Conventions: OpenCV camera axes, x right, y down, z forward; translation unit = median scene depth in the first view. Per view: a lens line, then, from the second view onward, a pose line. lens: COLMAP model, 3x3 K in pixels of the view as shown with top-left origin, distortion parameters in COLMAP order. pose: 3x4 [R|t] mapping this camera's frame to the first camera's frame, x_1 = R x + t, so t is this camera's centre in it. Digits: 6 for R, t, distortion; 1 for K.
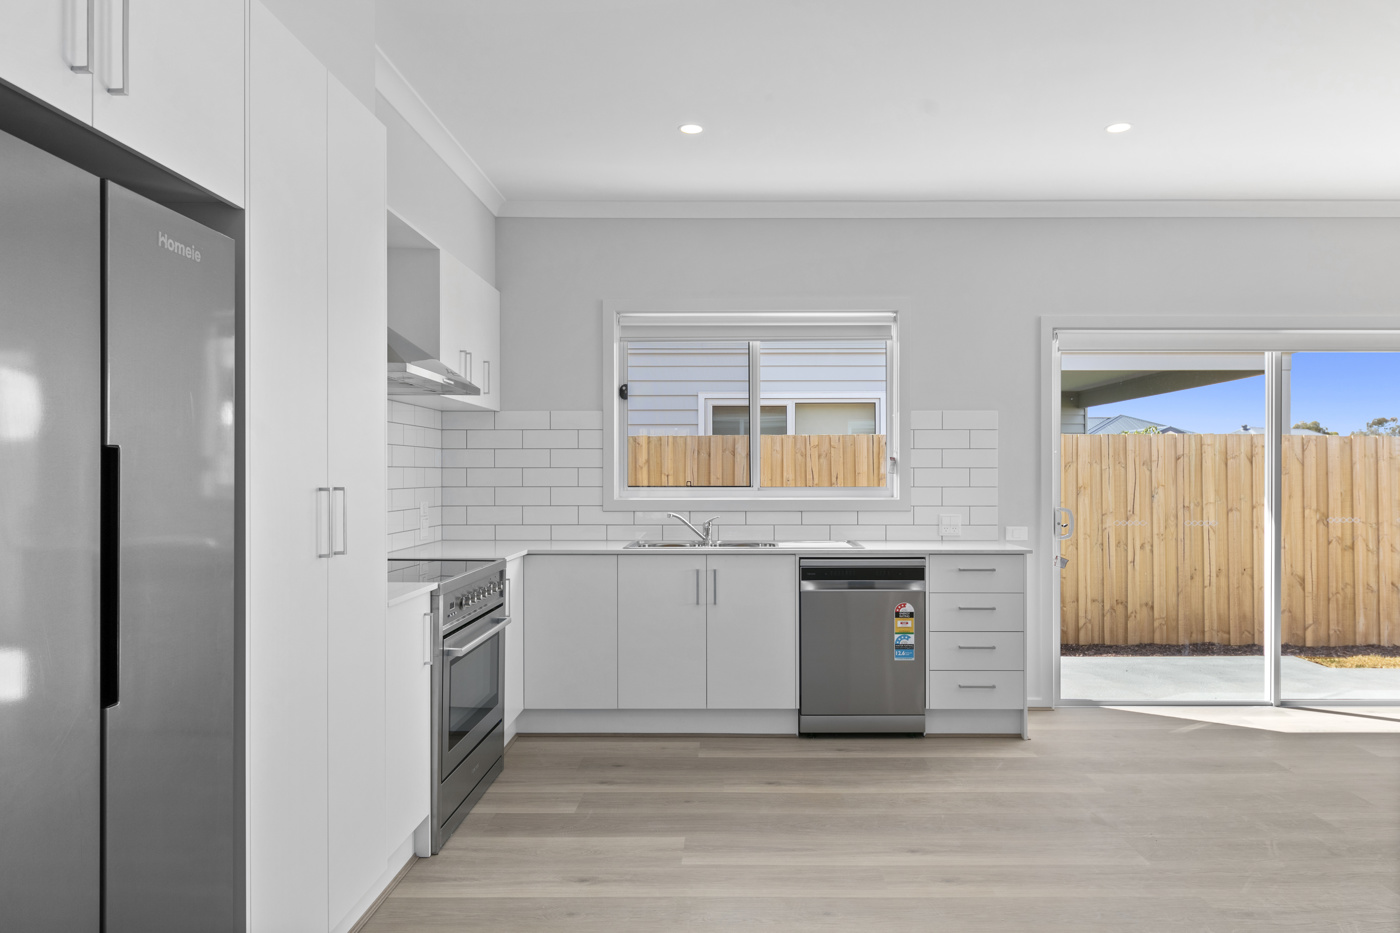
lens RADIAL K [[917.3, 0, 740.8], [0, 917.3, 470.4], [0, 0, 1]] dist [0.000499, 0.000321]
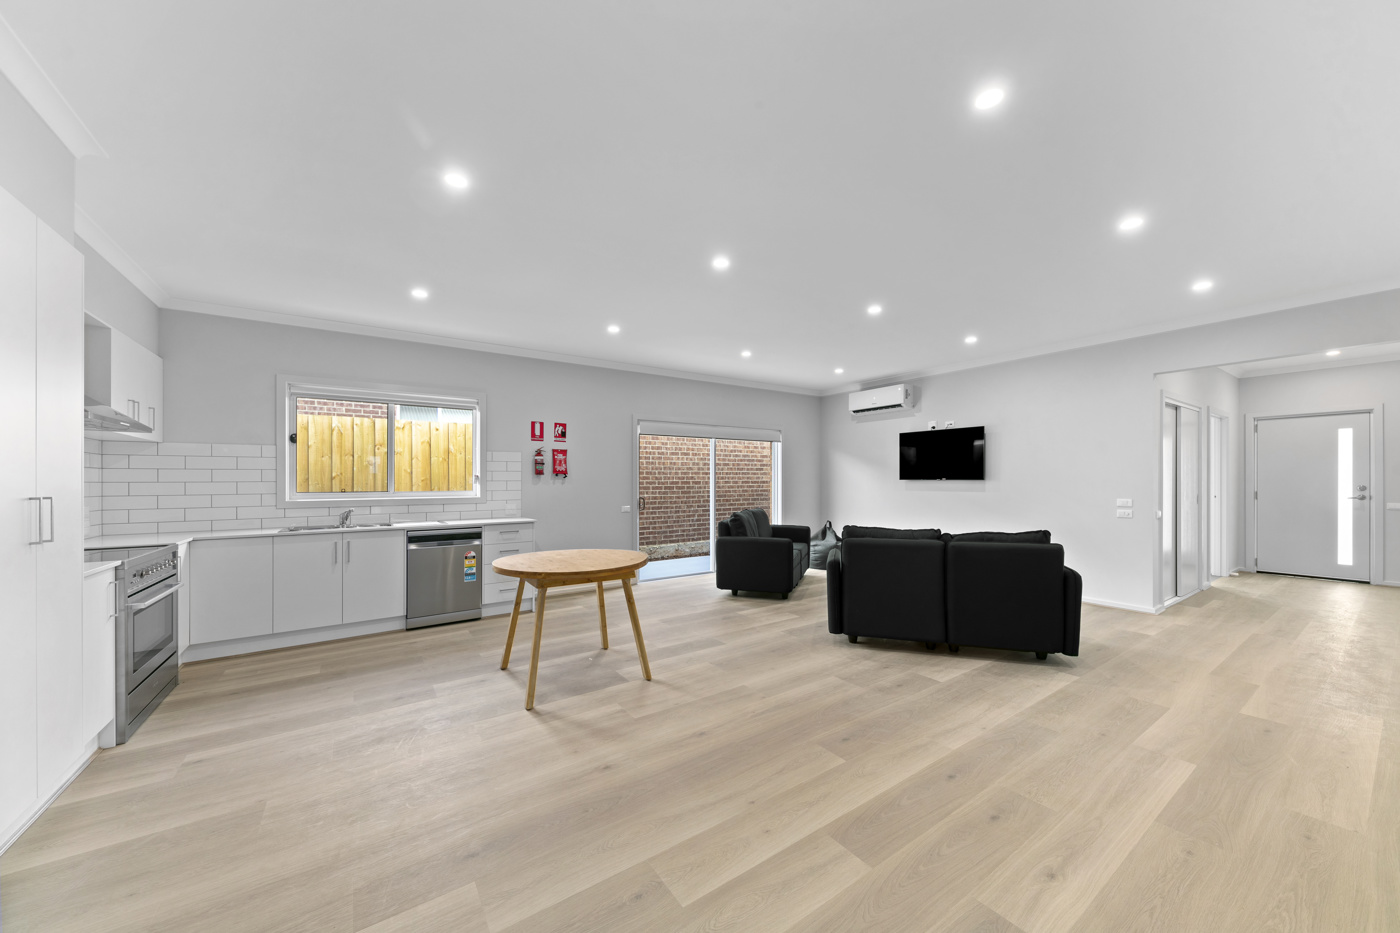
lens RADIAL K [[499.3, 0, 701.9], [0, 499.3, 475.1], [0, 0, 1]] dist [0.007565, -0.000114]
pose [[0.824992, 0.002551, 0.565139, -0.013974], [0.004198, 0.999935, -0.010642, -0.002289], [-0.565129, 0.011152, 0.824927, -0.141767]]
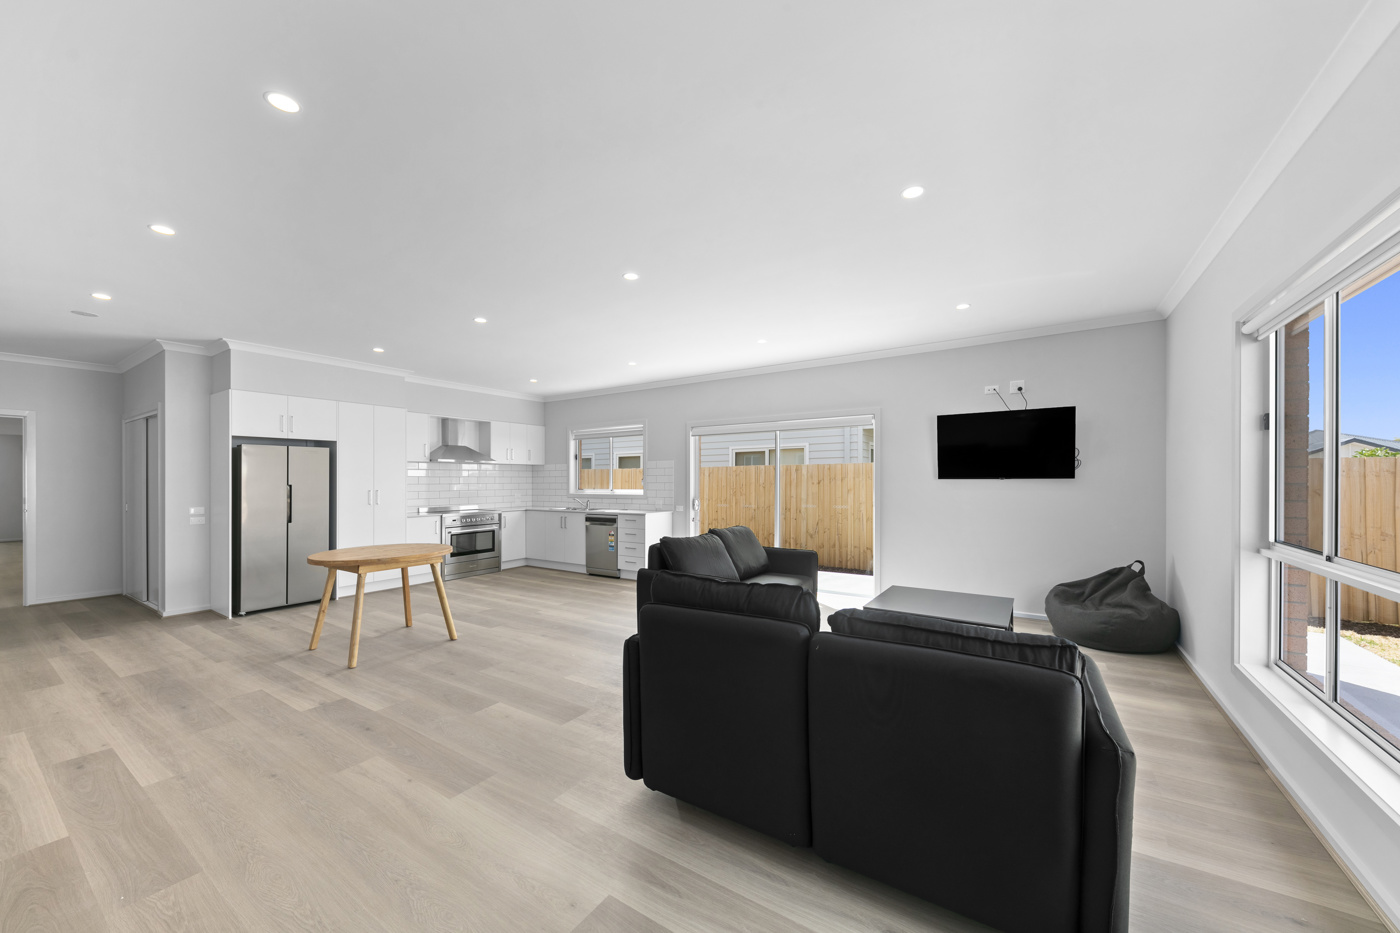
lens RADIAL K [[516.7, 0, 707.2], [0, 516.7, 482.5], [0, 0, 1]] dist [-0.000674, -0.000006]
pose [[0.838877, -0.002683, -0.544315, 1.305224], [0.007332, 0.999953, 0.006372, -0.013477], [0.544272, -0.009336, 0.838857, -0.184140]]
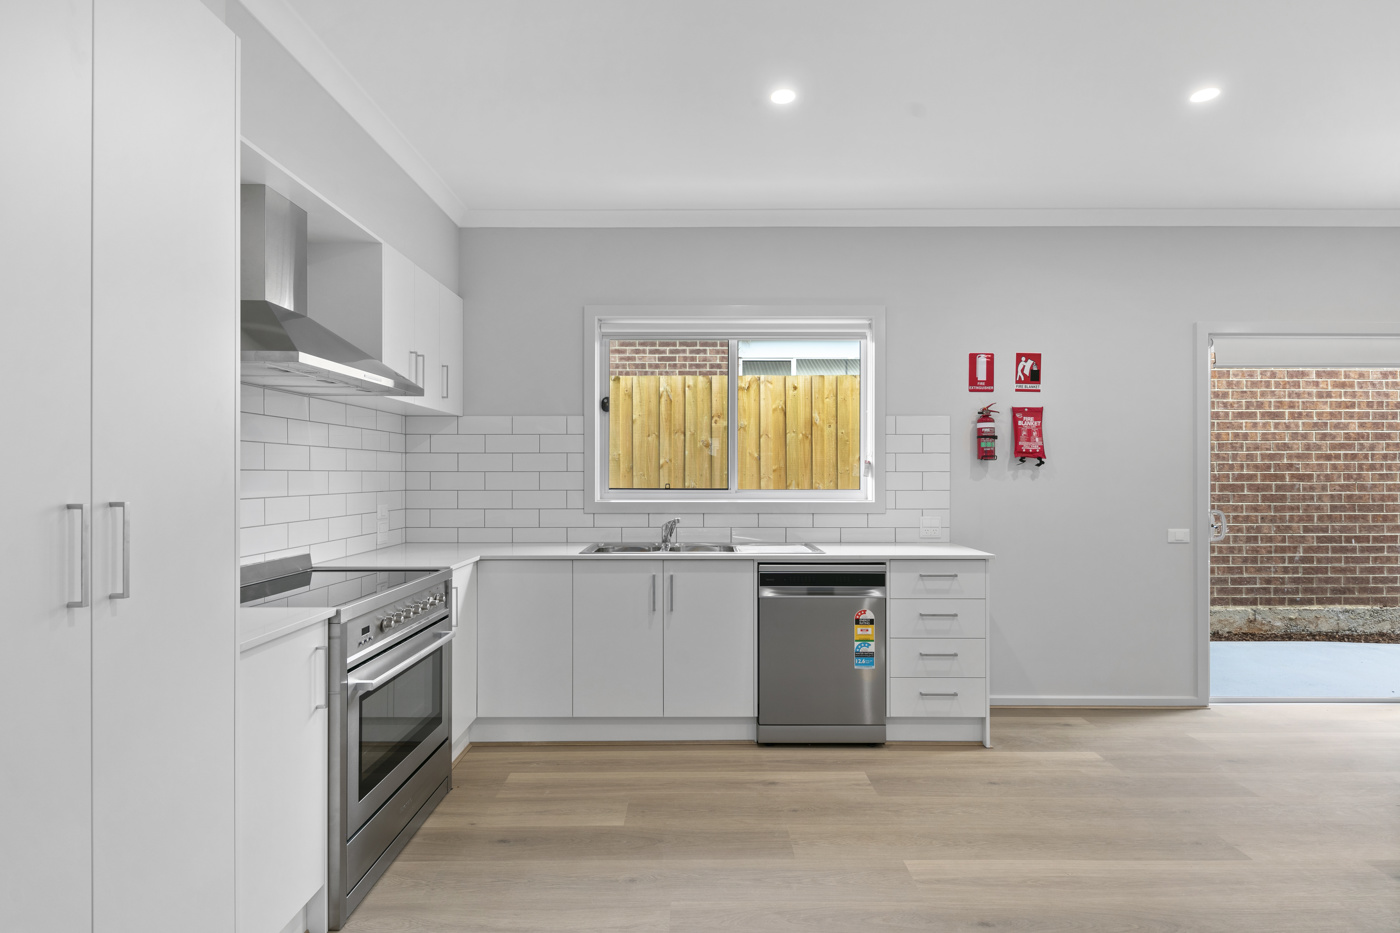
lens RADIAL K [[705.4, 0, 695.7], [0, 705.4, 473.7], [0, 0, 1]] dist [0.005653, -0.000241]
pose [[0.999981, -0.000047, -0.006152, 0.002359], [0.000059, 0.999998, 0.001988, -0.002380], [0.006152, -0.001988, 0.999979, 0.244967]]
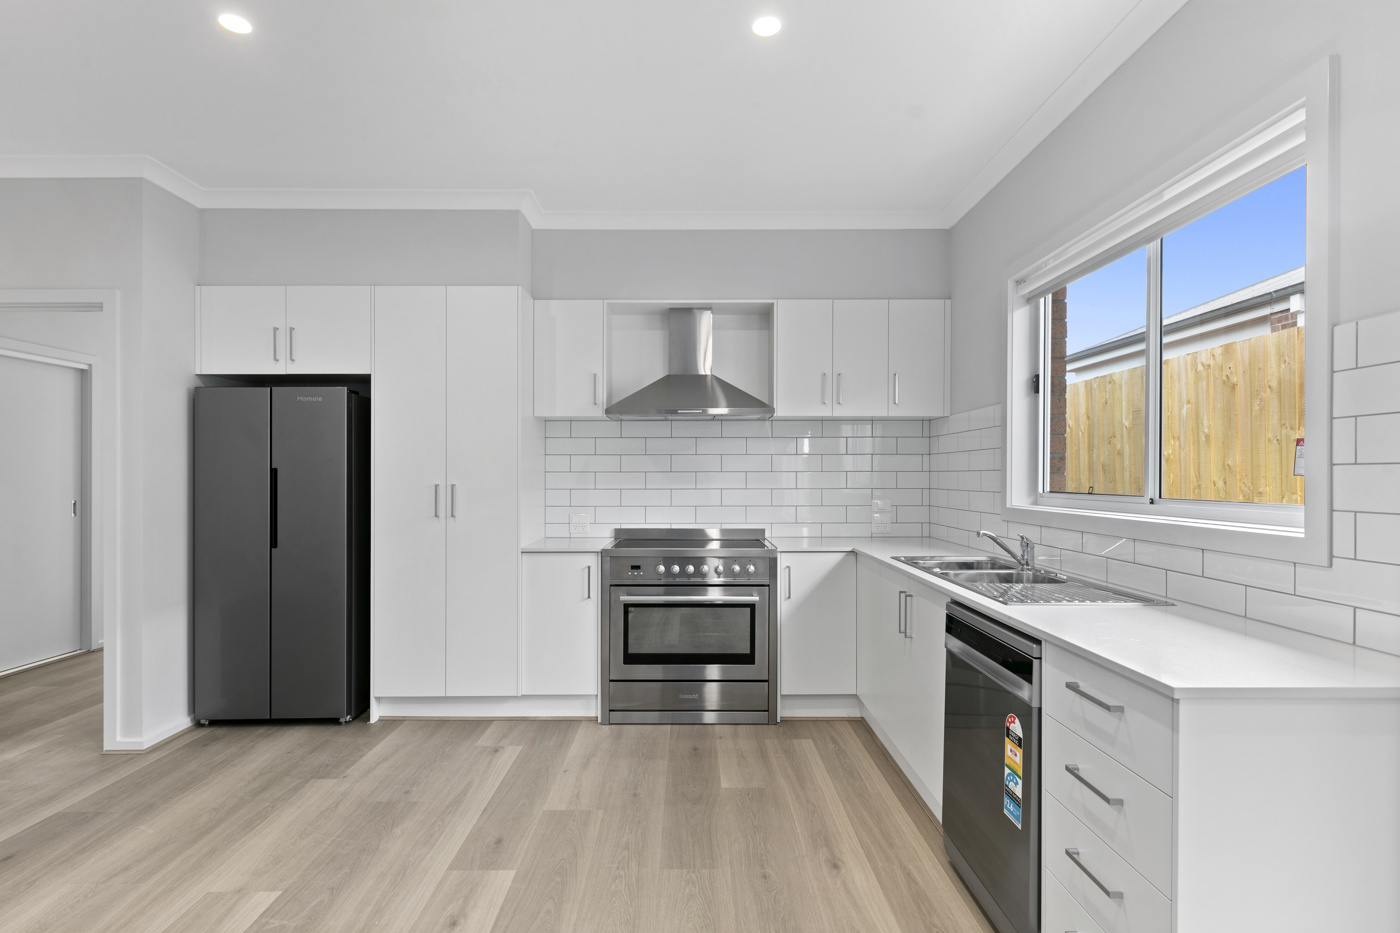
lens RADIAL K [[705.4, 0, 695.7], [0, 705.4, 473.7], [0, 0, 1]] dist [0.005653, -0.000241]
pose [[0.001710, -0.002826, -0.999995, 0.597849], [0.004212, 0.999987, -0.002819, 0.001107], [0.999990, -0.004207, 0.001722, 0.809782]]
